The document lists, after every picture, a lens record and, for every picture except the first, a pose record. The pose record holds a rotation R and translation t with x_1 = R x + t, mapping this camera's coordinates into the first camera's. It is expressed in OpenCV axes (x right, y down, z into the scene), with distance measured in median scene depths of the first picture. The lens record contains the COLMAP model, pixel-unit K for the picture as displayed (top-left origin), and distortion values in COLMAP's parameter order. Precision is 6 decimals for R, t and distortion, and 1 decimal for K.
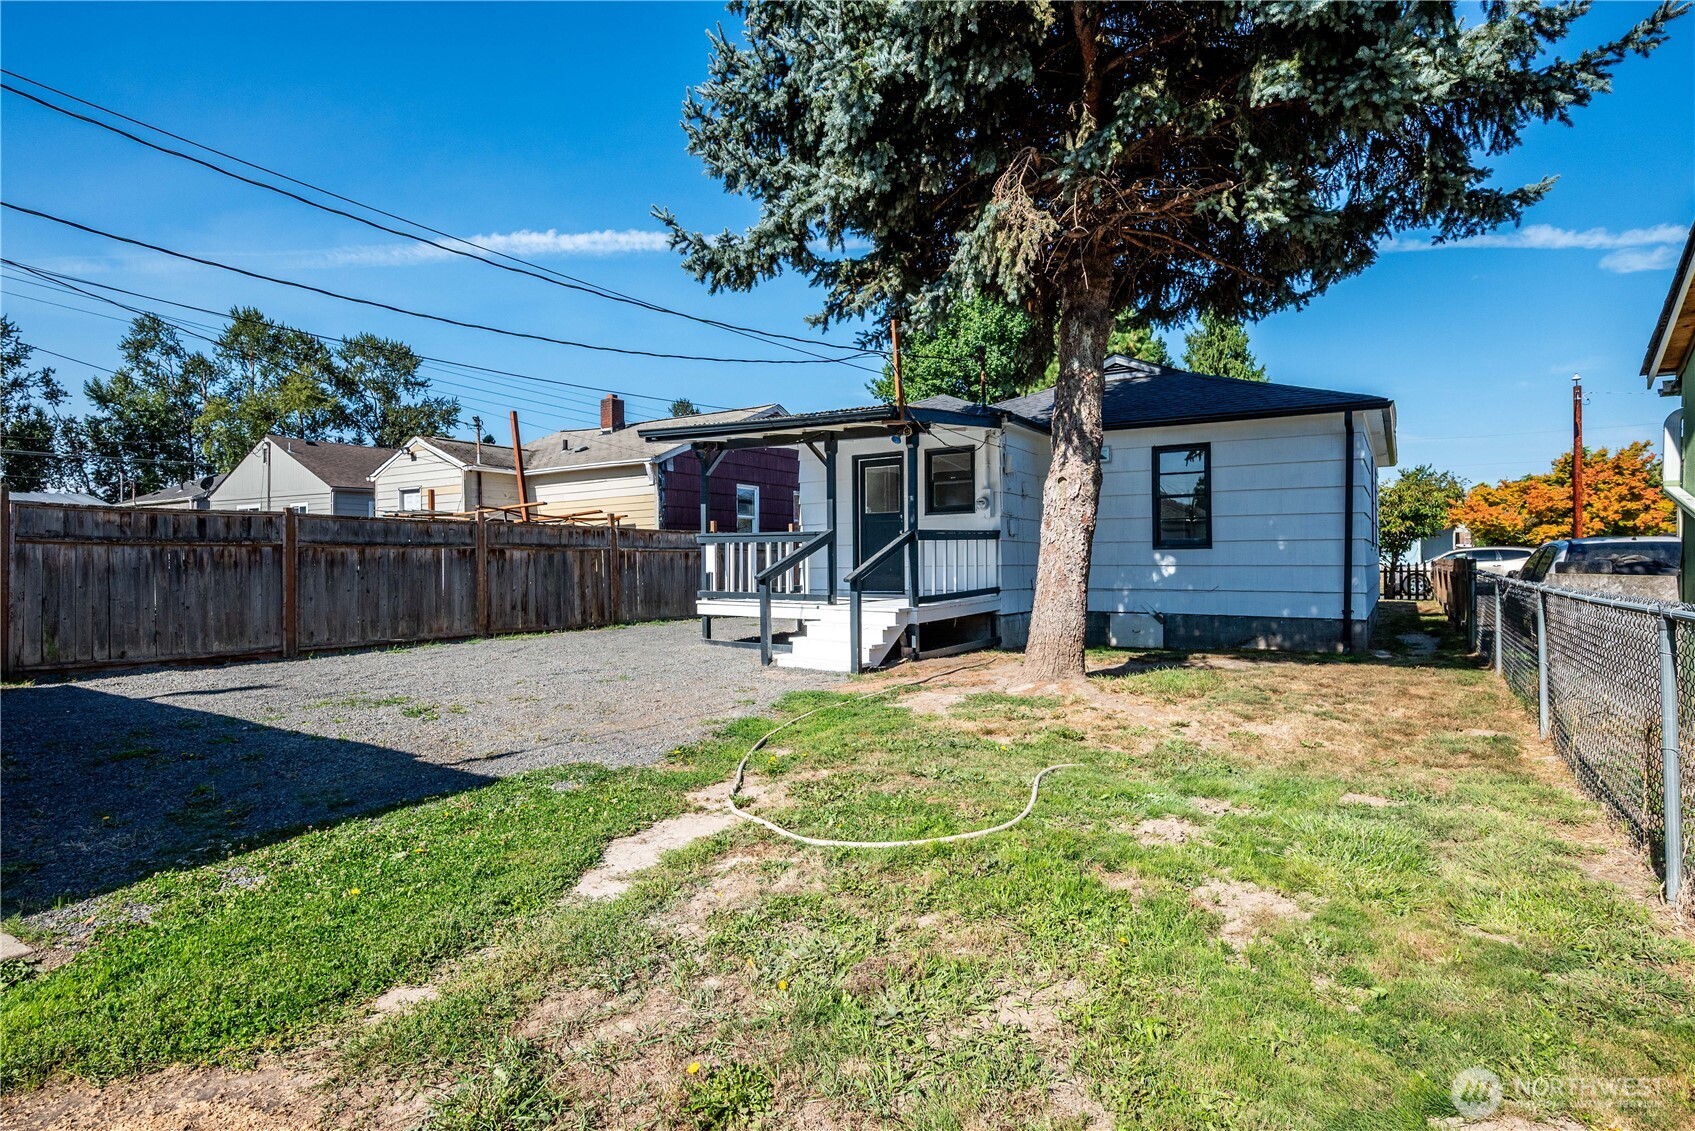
lens RADIAL K [[862.0, 0, 844.4], [0, 862.0, 566.4], [0, 0, 1]] dist [0.003855, -0.000203]
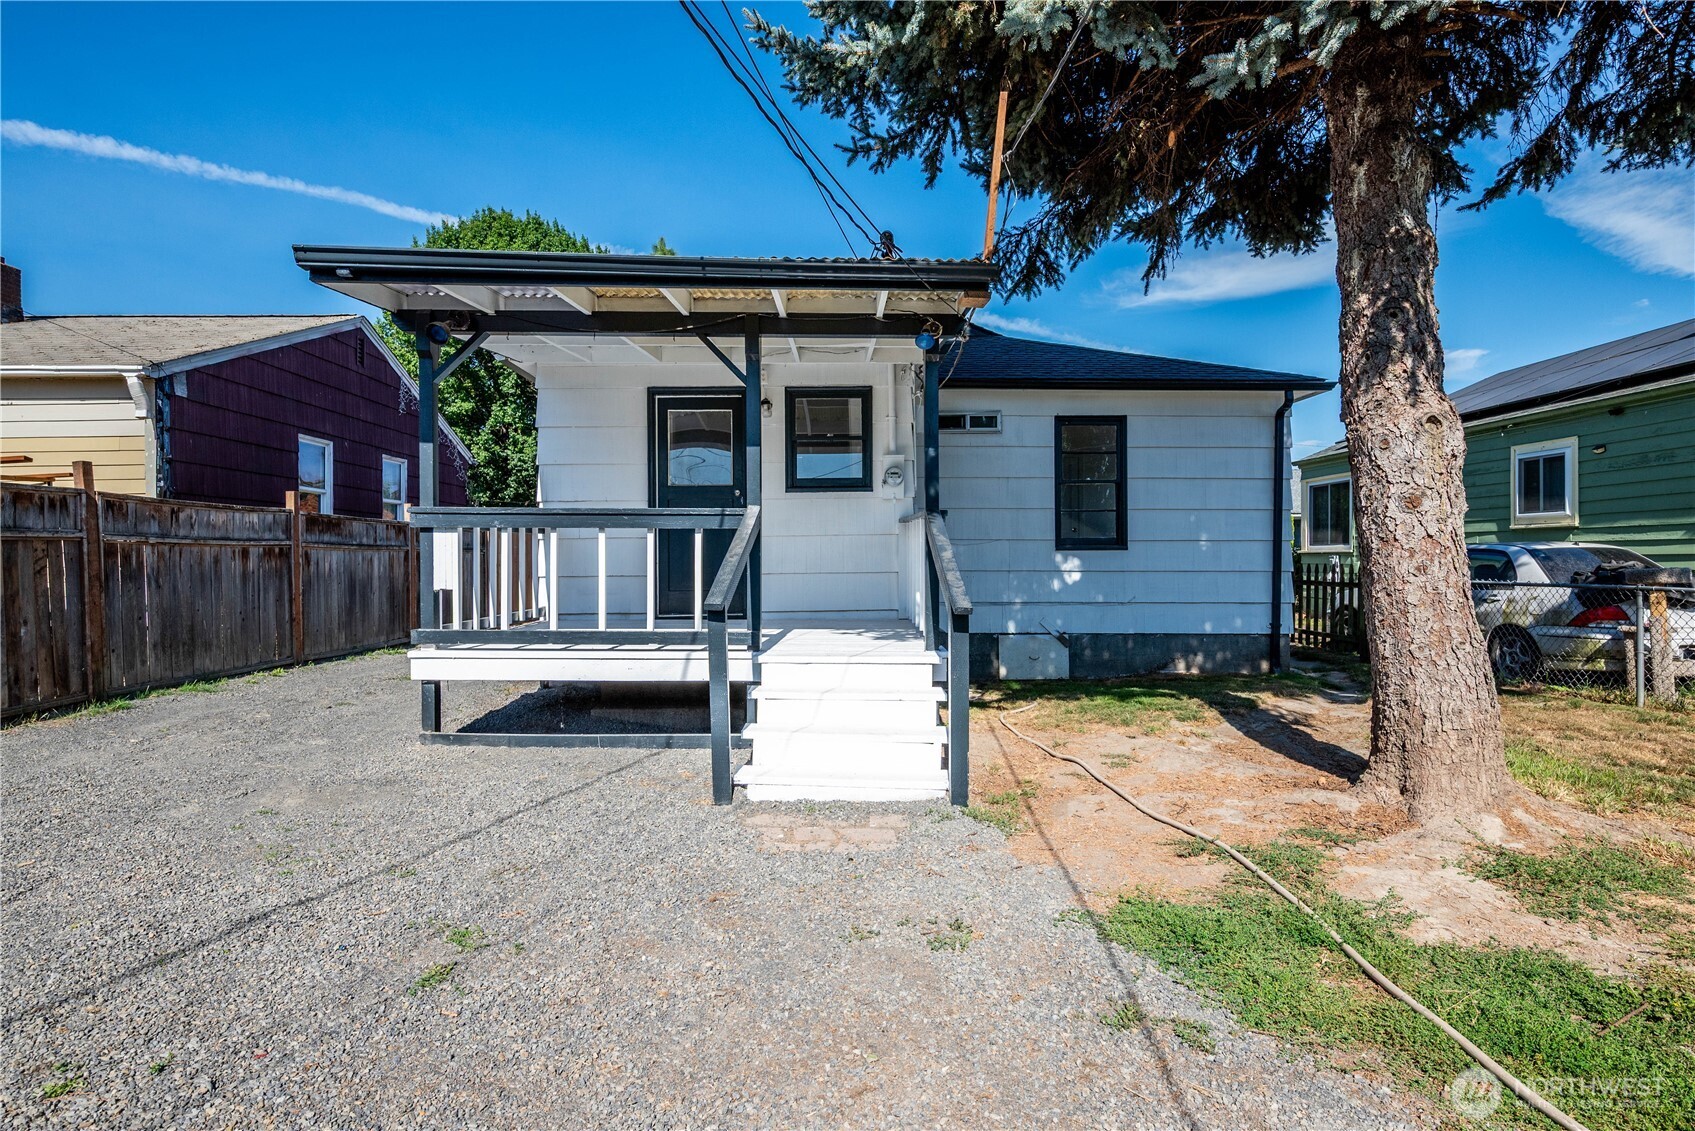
lens RADIAL K [[862.0, 0, 847.6], [0, 862.0, 563.7], [0, 0, 1]] dist [0.003855, -0.000203]
pose [[0.834471, 0.000476, 0.551052, -0.222129], [0.001250, 0.999995, -0.002758, -0.005534], [-0.551051, 0.002990, 0.834466, 0.465388]]
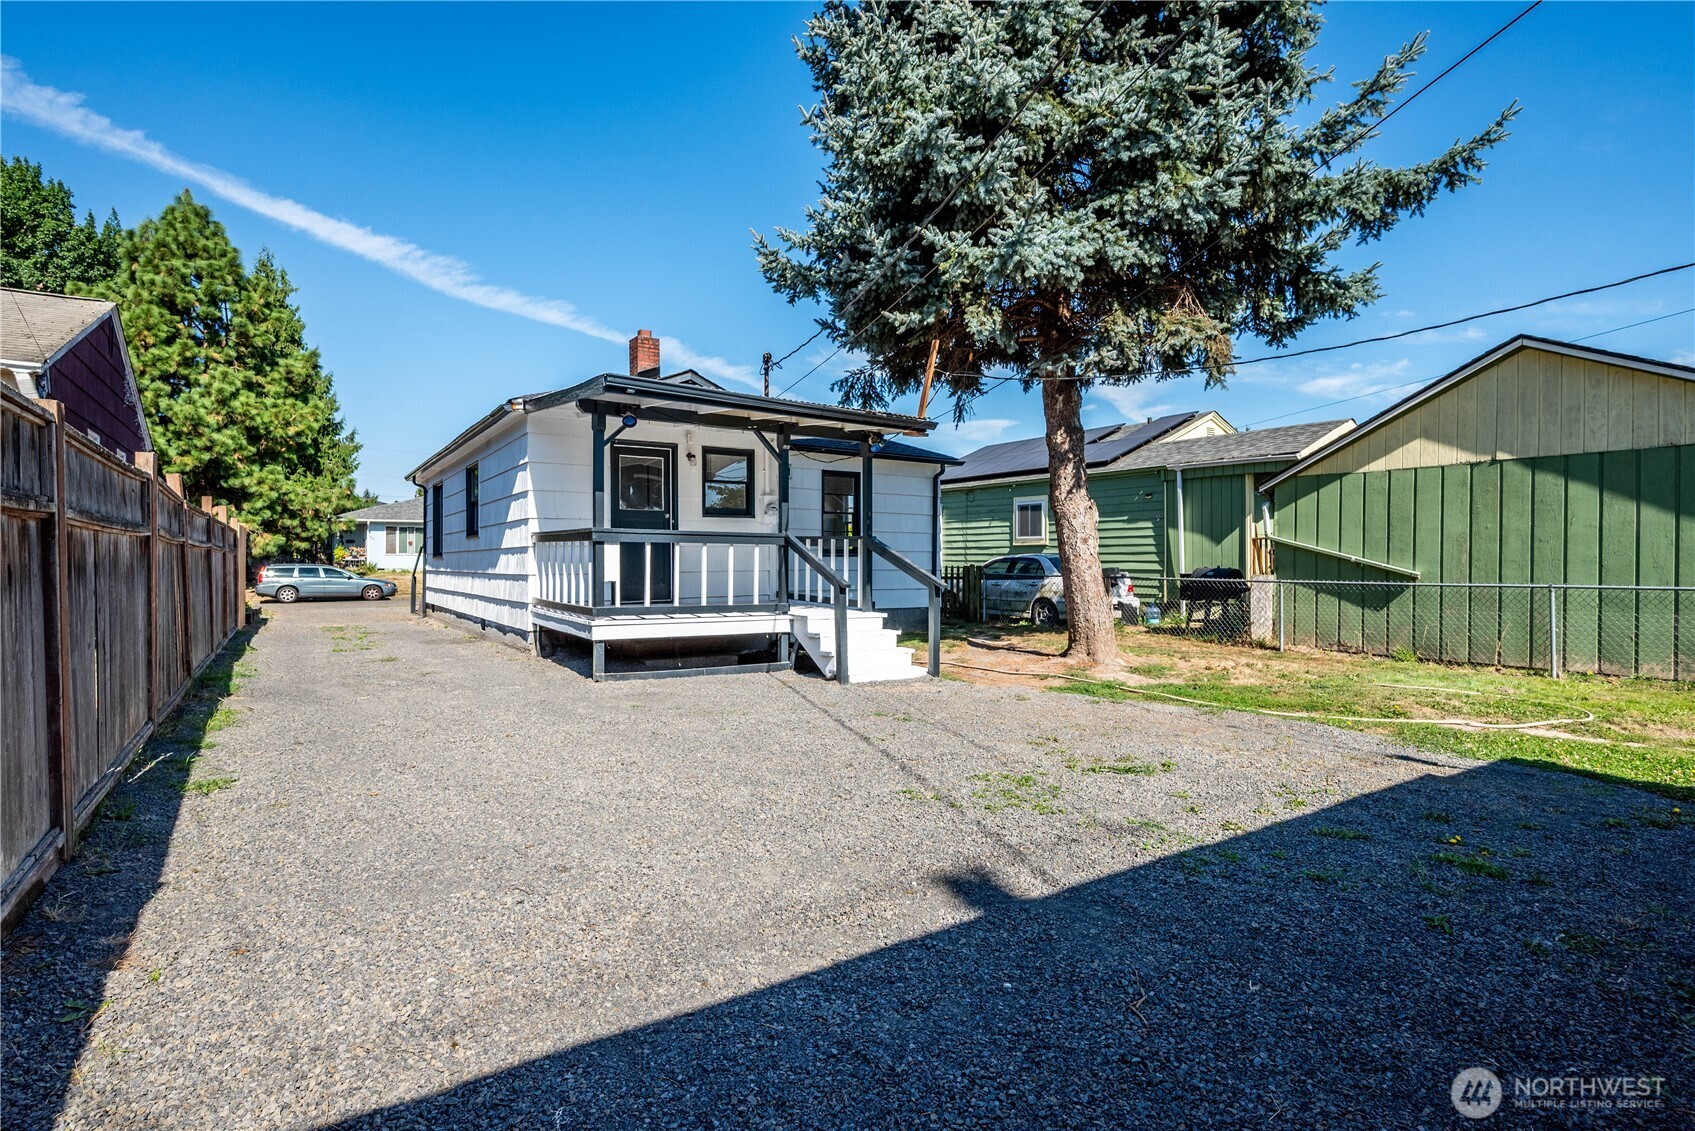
lens RADIAL K [[836.1, 0, 847.6], [0, 836.1, 570.4], [0, 0, 1]] dist [-0.000195, 0.000147]
pose [[0.399883, -0.004161, 0.916557, -0.691523], [0.002918, 0.999990, 0.003267, -0.004415], [-0.916562, 0.001368, 0.399891, 0.512182]]
